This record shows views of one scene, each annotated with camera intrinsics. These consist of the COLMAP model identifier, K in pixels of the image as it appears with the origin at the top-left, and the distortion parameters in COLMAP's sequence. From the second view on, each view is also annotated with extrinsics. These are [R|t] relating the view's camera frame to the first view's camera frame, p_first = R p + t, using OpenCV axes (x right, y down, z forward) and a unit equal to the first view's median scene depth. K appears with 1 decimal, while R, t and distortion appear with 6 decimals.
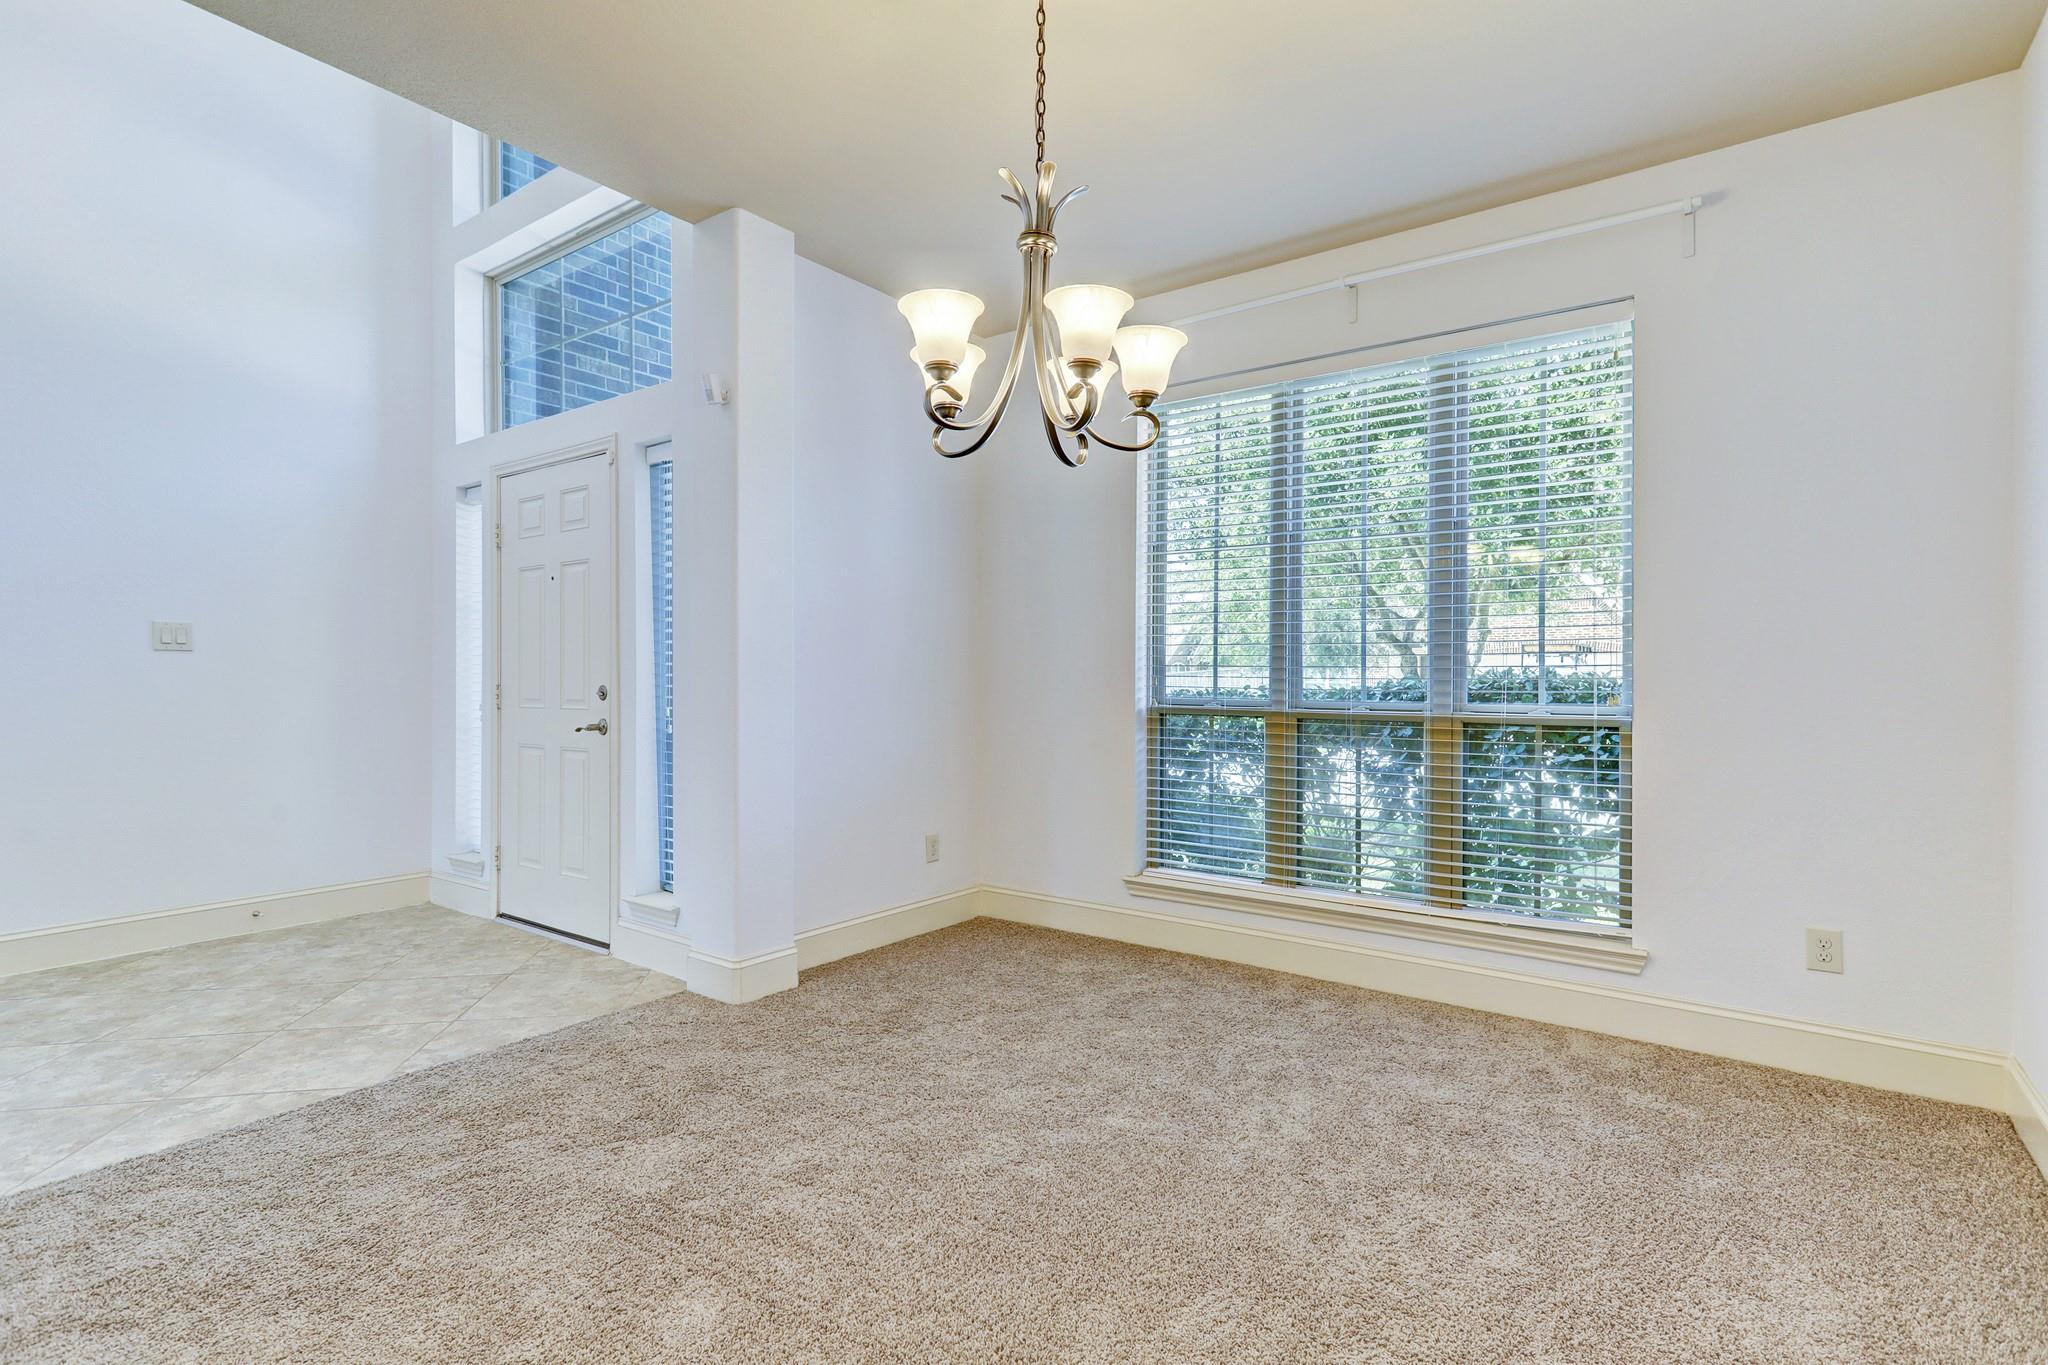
lens RADIAL K [[969.8, 0, 1030.5], [0, 969.8, 682.3], [0, 0, 1]] dist [0.014061, 0.003166]
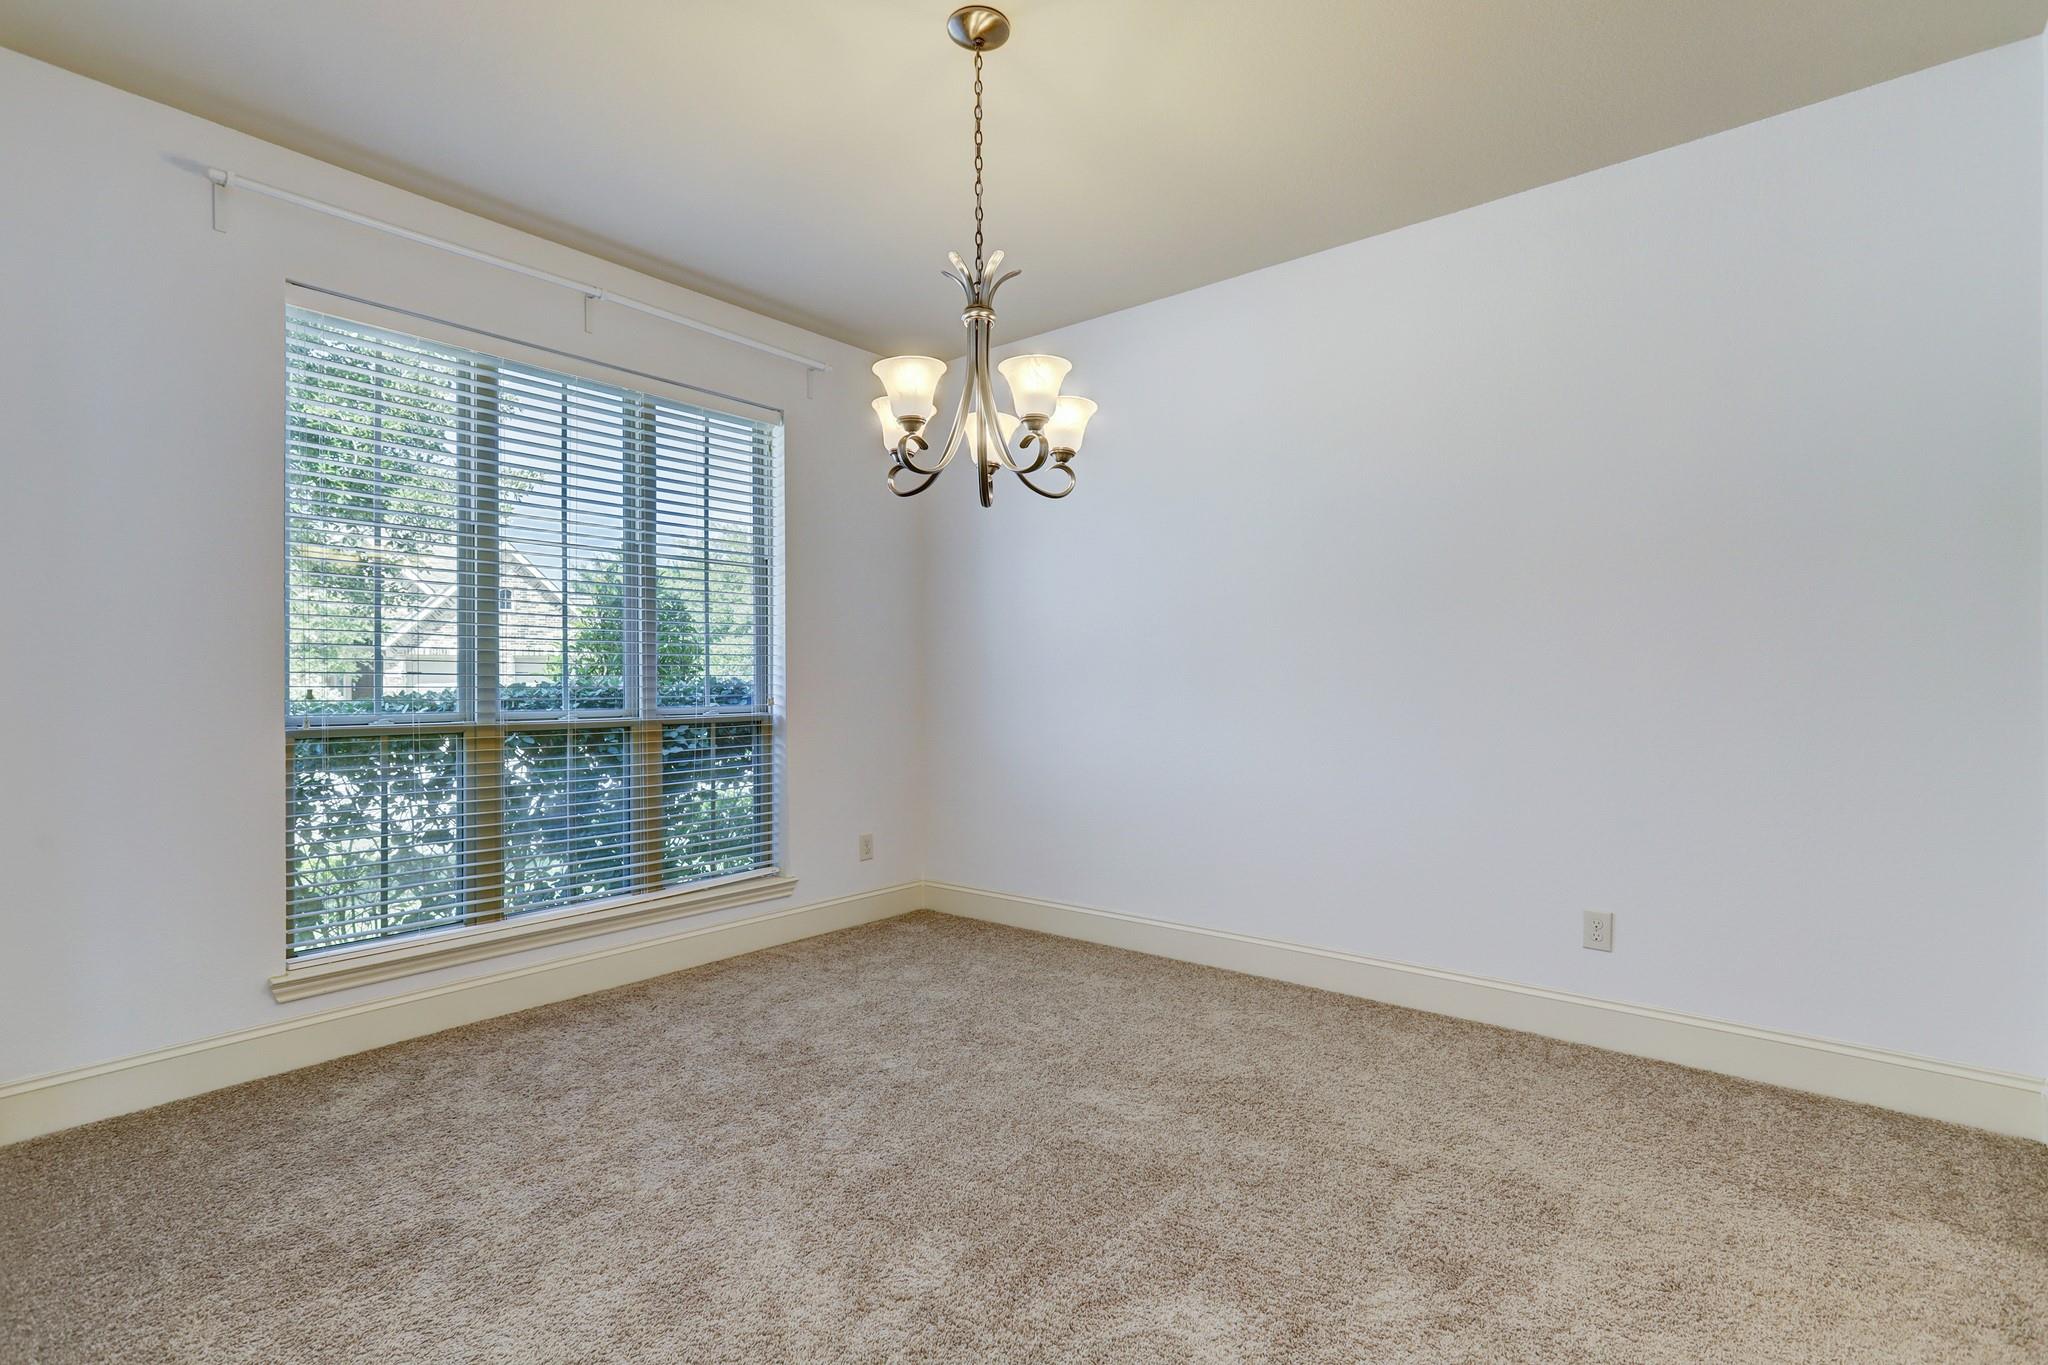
lens RADIAL K [[969.8, 0, 1030.1], [0, 969.8, 682.2], [0, 0, 1]] dist [0.014061, 0.003166]
pose [[0.048986, -0.000014, 0.998799, -0.624767], [0.009500, 0.999955, -0.000452, -0.003371], [-0.998754, 0.009511, 0.048984, 0.479344]]
